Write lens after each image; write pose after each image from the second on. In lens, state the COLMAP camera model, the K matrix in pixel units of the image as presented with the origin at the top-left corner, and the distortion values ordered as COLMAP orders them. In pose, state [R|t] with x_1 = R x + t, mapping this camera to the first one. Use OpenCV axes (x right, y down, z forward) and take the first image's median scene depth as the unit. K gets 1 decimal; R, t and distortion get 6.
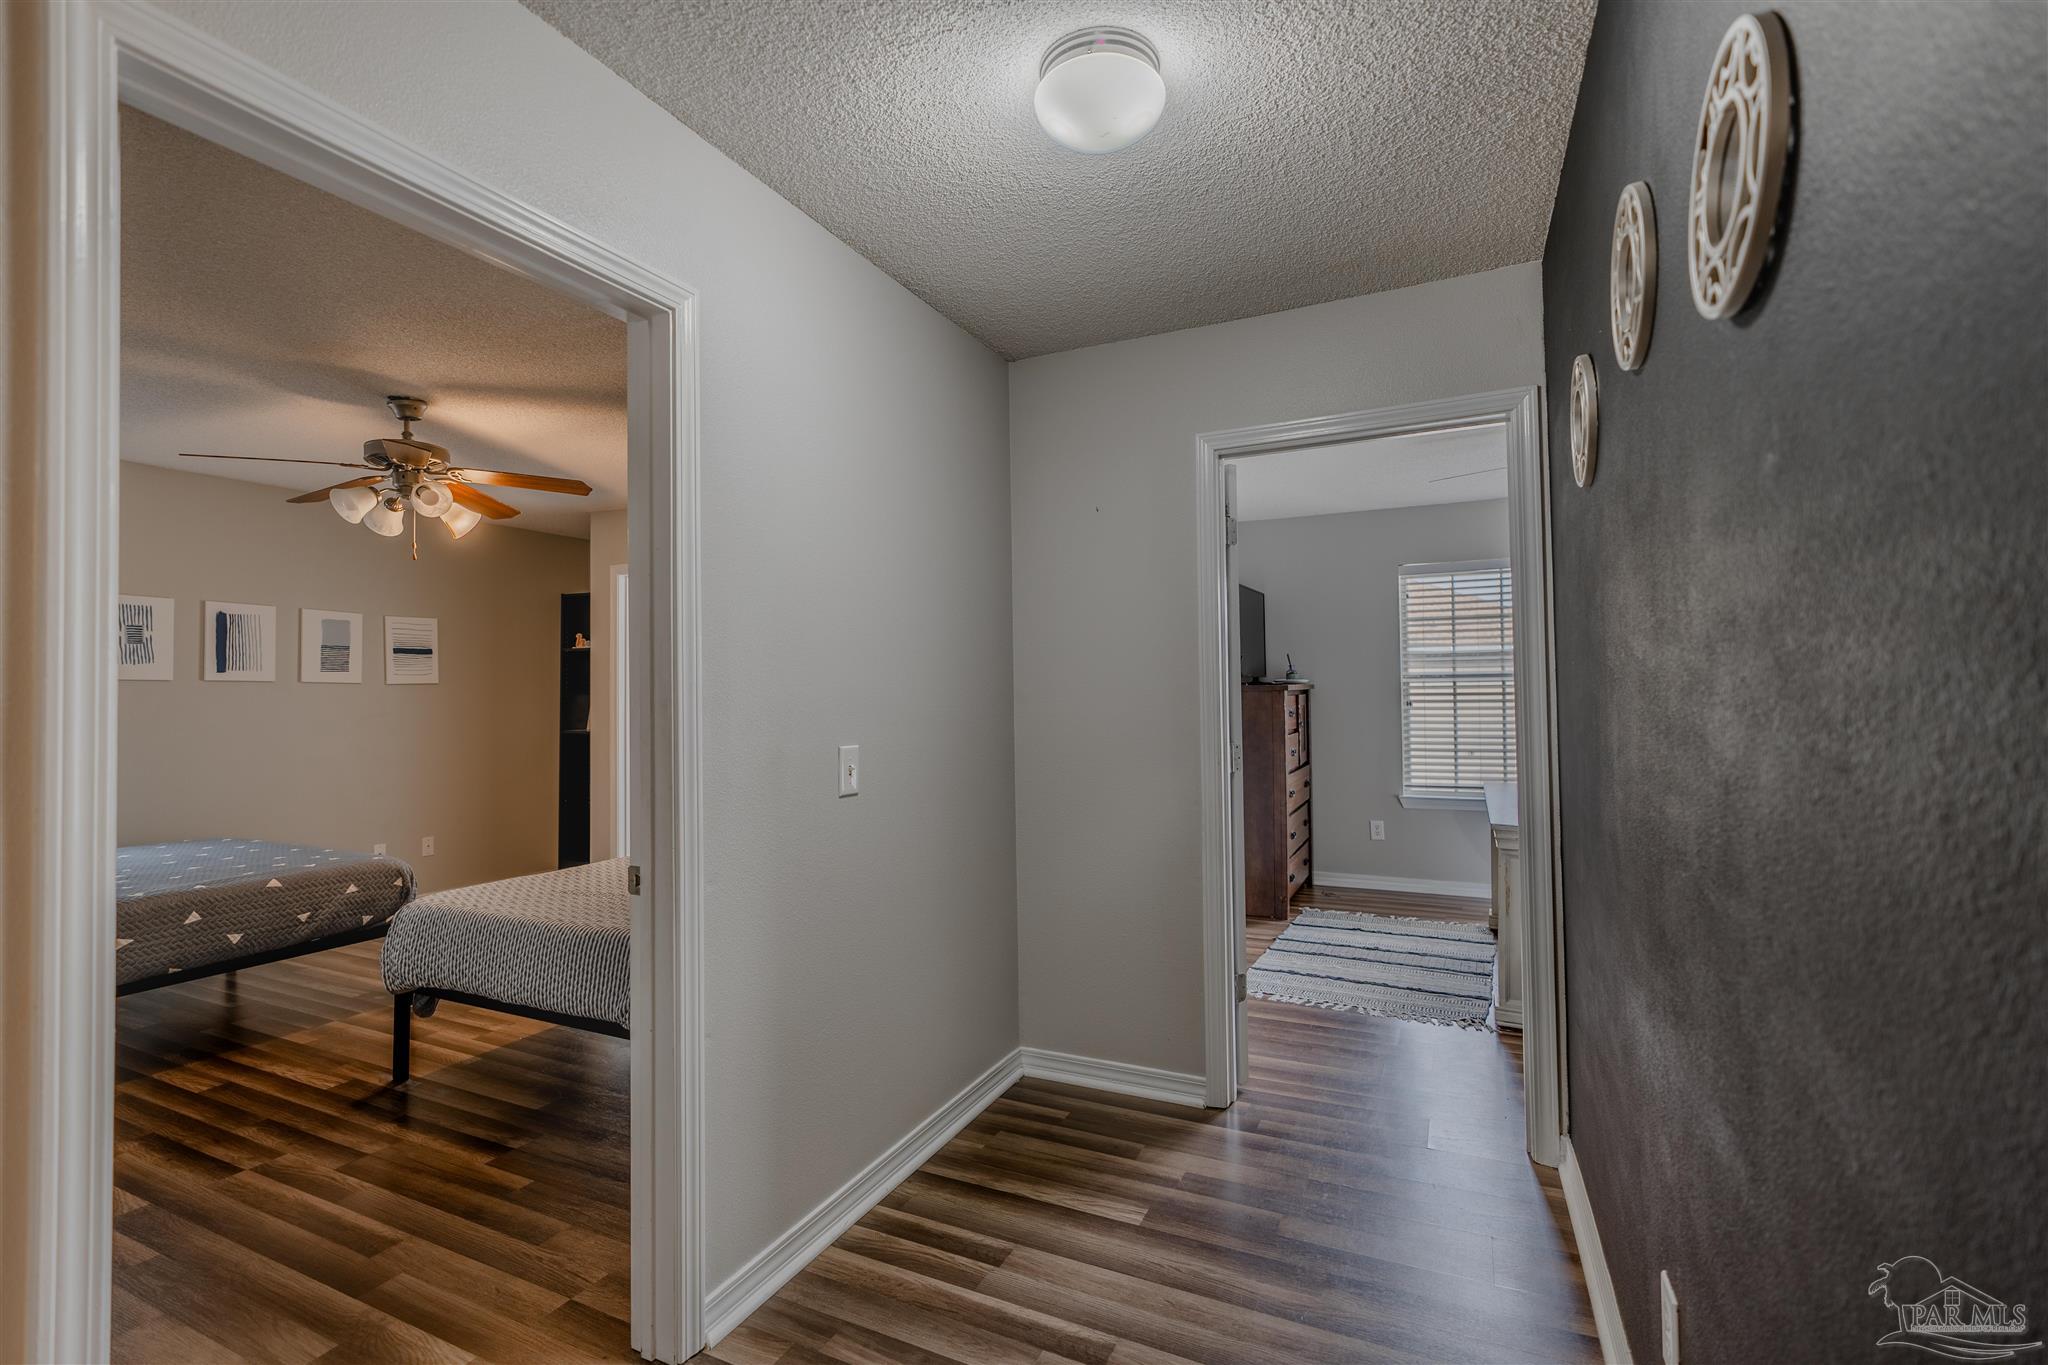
lens RADIAL K [[905.3, 0, 1017.0], [0, 905.3, 666.0], [0, 0, 1]] dist [0.001165, 0.000123]
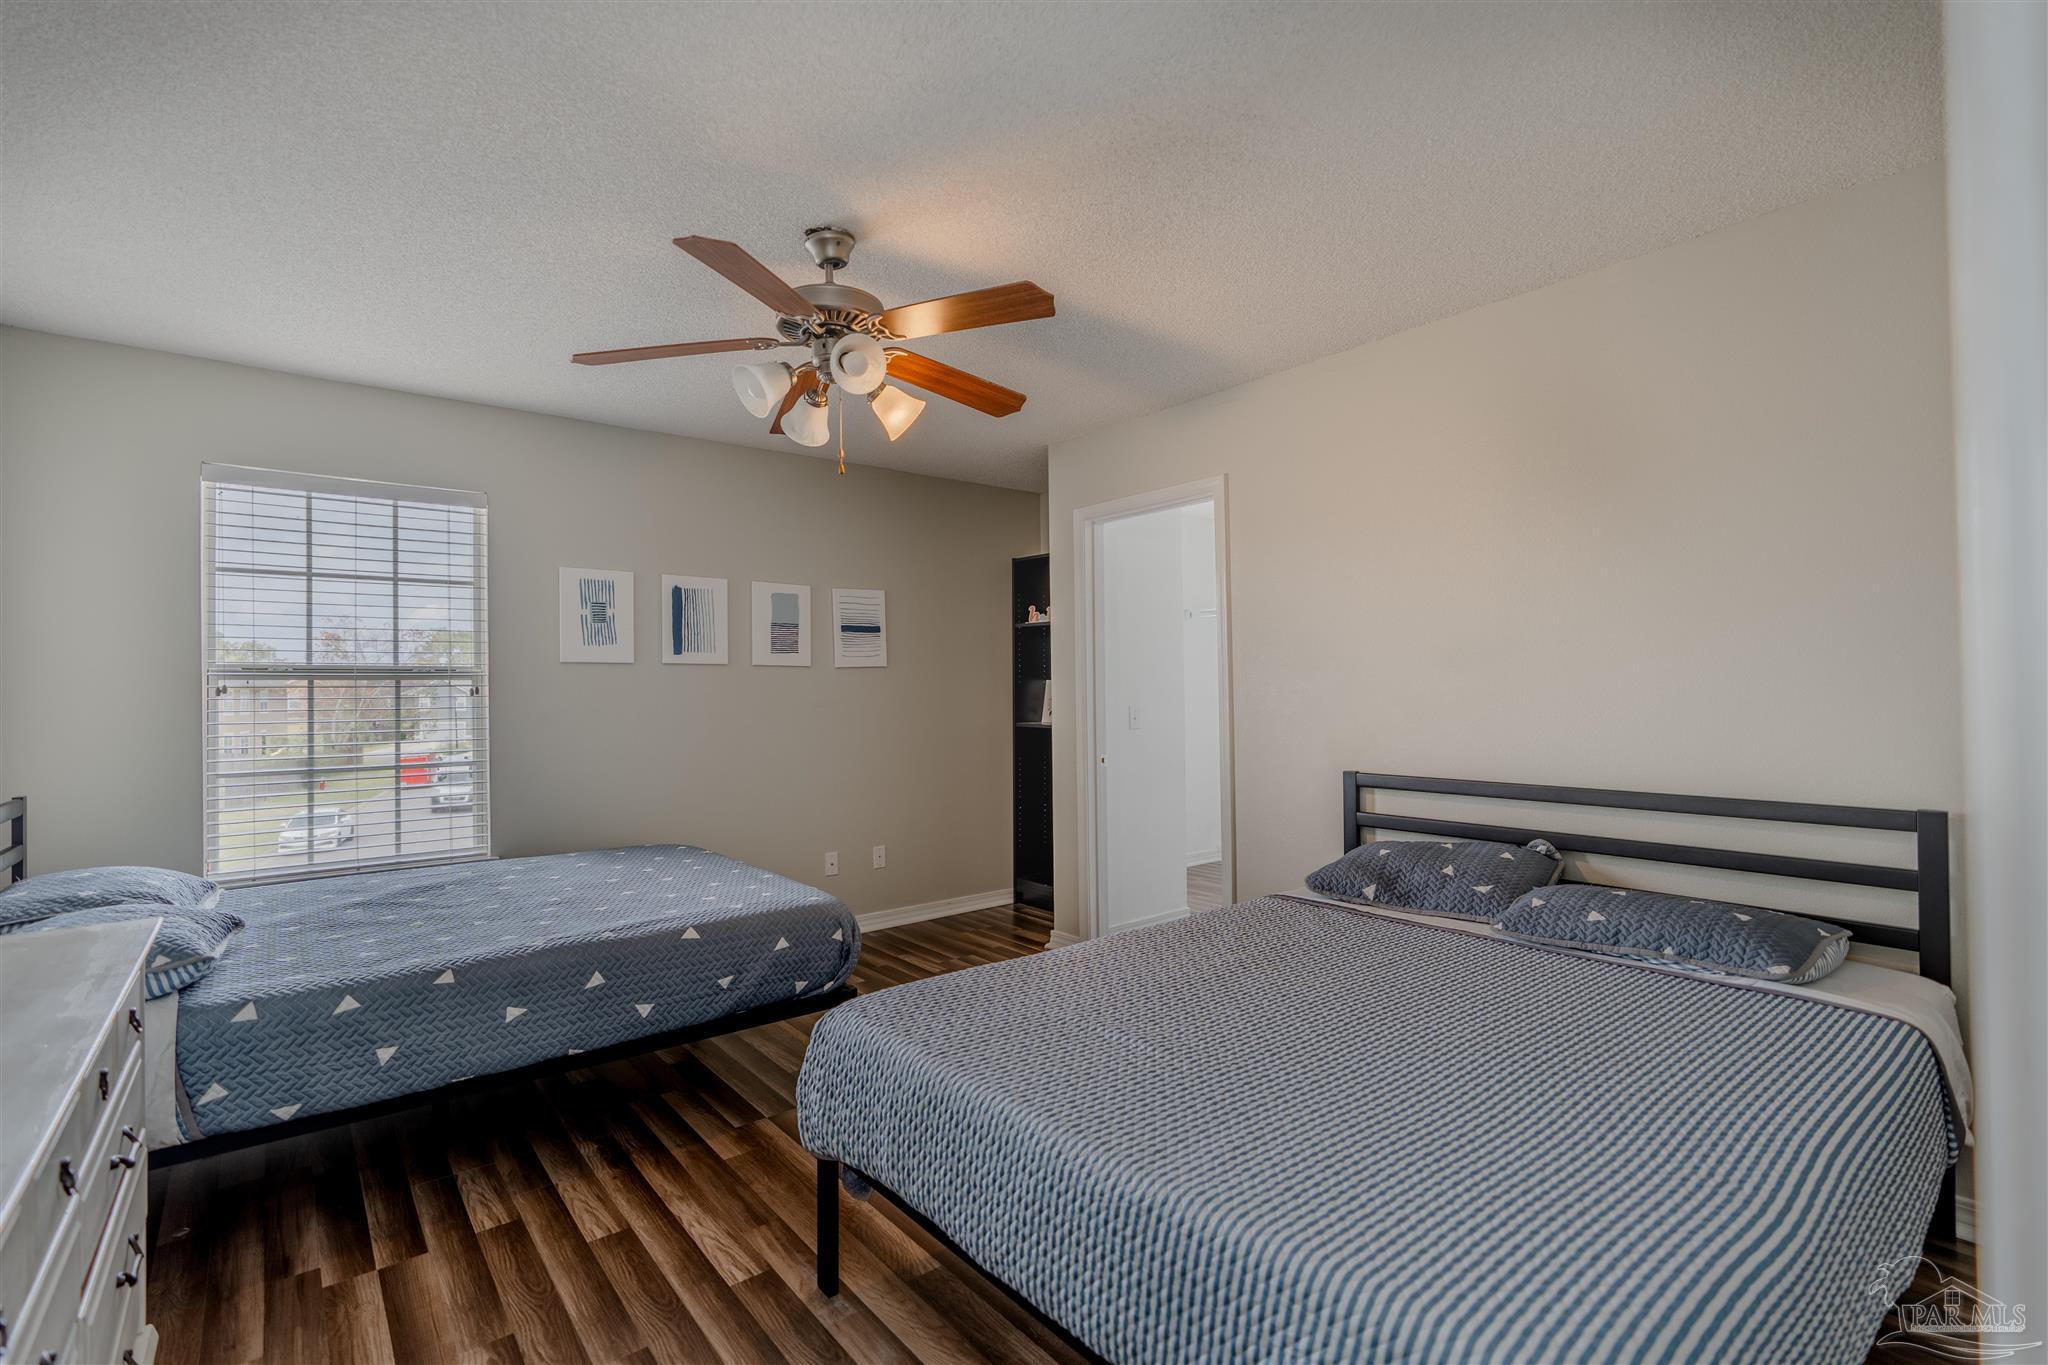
lens RADIAL K [[919.9, 0, 1016.7], [0, 919.9, 679.0], [0, 0, 1]] dist [-0.003518, 0.001048]
pose [[0.904244, 0.002599, -0.427009, -0.188866], [0.009424, 0.999617, 0.026039, 0.010863], [0.426913, -0.027570, 0.903872, 0.320081]]
